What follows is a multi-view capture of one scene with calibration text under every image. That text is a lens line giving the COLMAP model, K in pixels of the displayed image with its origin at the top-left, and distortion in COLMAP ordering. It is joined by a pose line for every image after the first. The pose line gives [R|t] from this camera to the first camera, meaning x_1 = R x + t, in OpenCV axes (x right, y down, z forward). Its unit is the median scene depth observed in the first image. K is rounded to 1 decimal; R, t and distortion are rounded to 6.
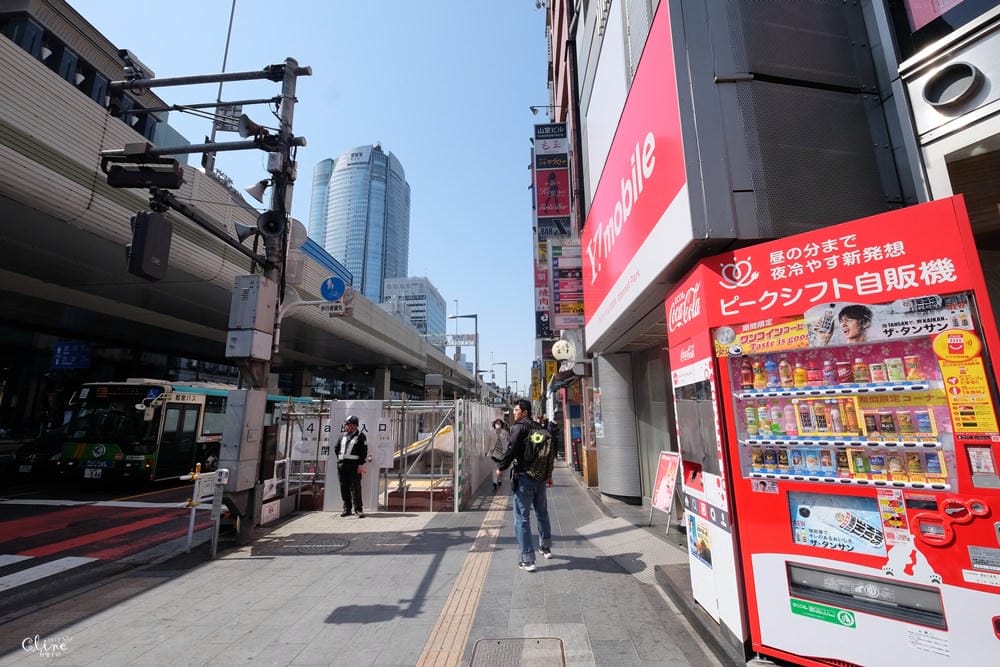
lens RADIAL K [[439.2, 0, 499.8], [0, 439.2, 325.9], [0, 0, 1]] dist [-0.002955, 0.000354]
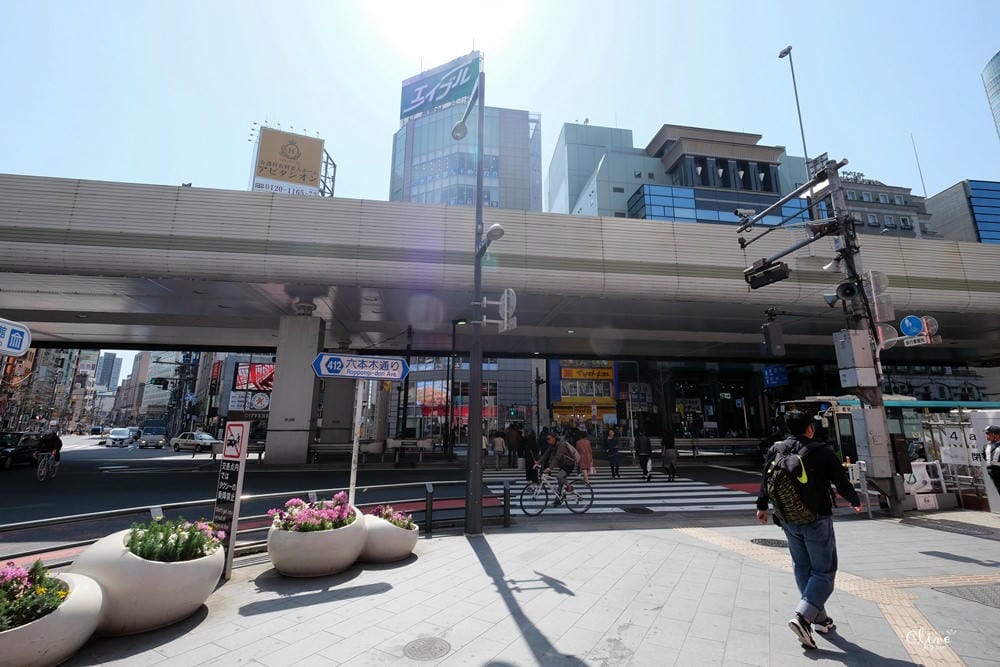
lens RADIAL K [[439.2, 0, 498.3], [0, 439.2, 331.2], [0, 0, 1]] dist [-0.002955, 0.000354]
pose [[0.215448, -0.198819, -0.956061, 0.483613], [0.204841, 0.966473, -0.154823, -0.101226], [0.954789, -0.162484, 0.248951, -0.386065]]
